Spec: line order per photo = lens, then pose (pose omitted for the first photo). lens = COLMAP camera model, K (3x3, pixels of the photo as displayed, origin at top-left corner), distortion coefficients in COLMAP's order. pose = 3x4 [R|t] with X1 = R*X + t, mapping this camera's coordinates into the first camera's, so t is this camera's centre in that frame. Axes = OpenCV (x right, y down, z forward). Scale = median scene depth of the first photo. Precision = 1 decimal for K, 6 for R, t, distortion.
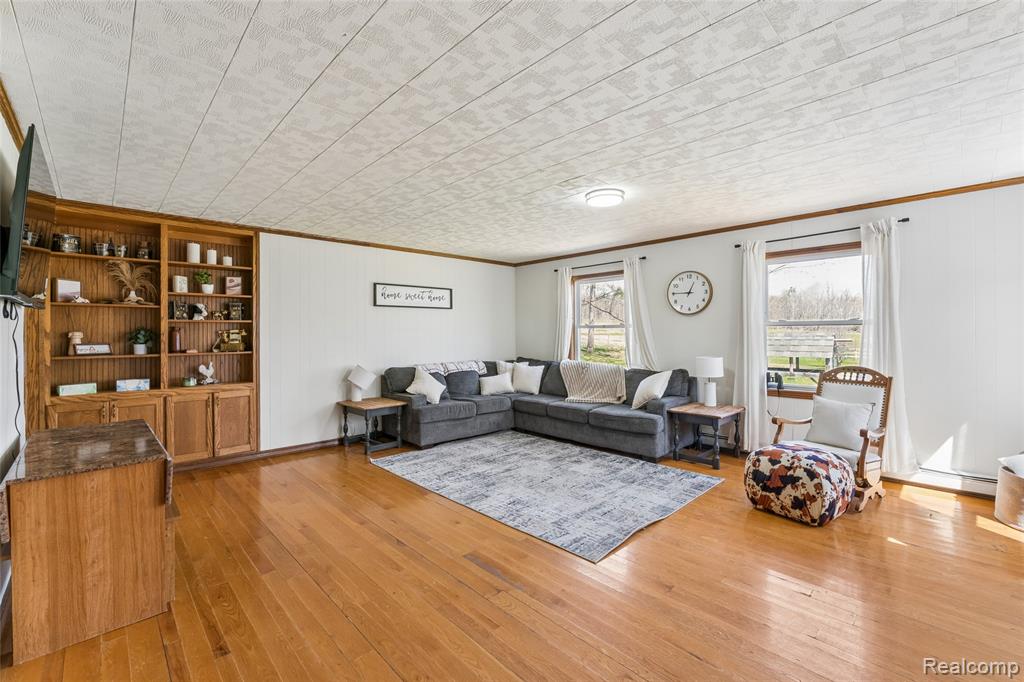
lens RADIAL K [[435.3, 0, 504.2], [0, 435.3, 330.8], [0, 0, 1]] dist [0.000604, -0.000014]
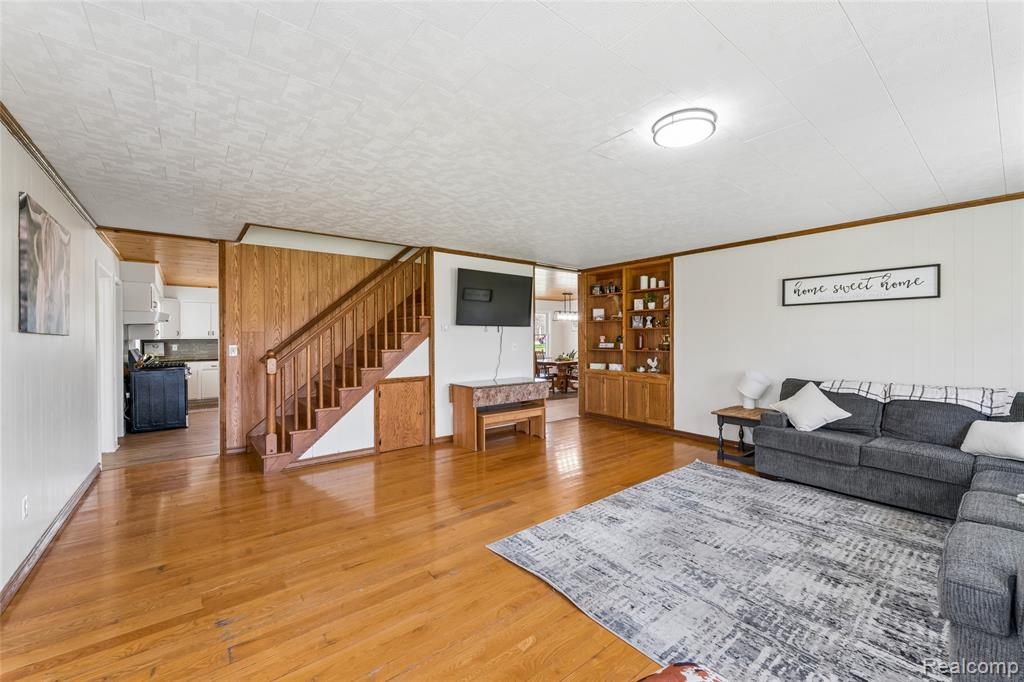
lens RADIAL K [[409.2, 0, 512.0], [0, 409.2, 341.0], [0, 0, 1]] dist [-0.001681, -0.000360]
pose [[-0.080815, 0.015011, -0.996616, 0.744747], [0.007815, 0.999865, 0.014426, -0.003890], [0.996698, -0.006622, -0.080921, 0.695290]]
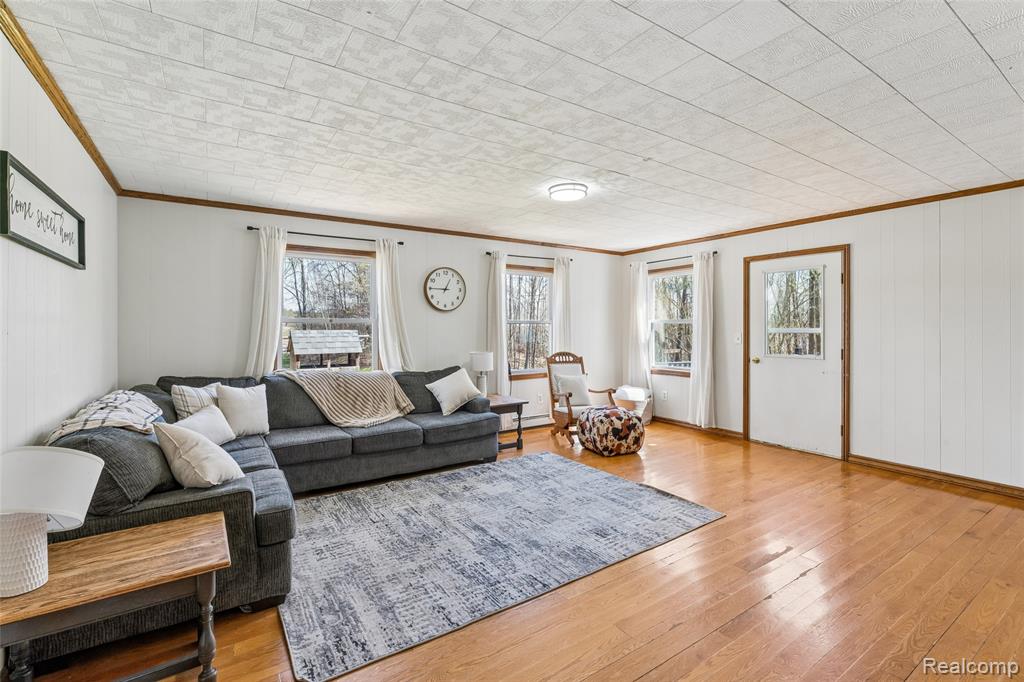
lens RADIAL K [[453.7, 0, 512.6], [0, 453.7, 327.3], [0, 0, 1]] dist [0.000335, 0.000019]
pose [[0.170532, 0.005542, 0.985337, -0.699344], [-0.003194, 0.999982, -0.005072, 0.005434], [-0.985347, -0.002282, 0.170547, 0.828615]]
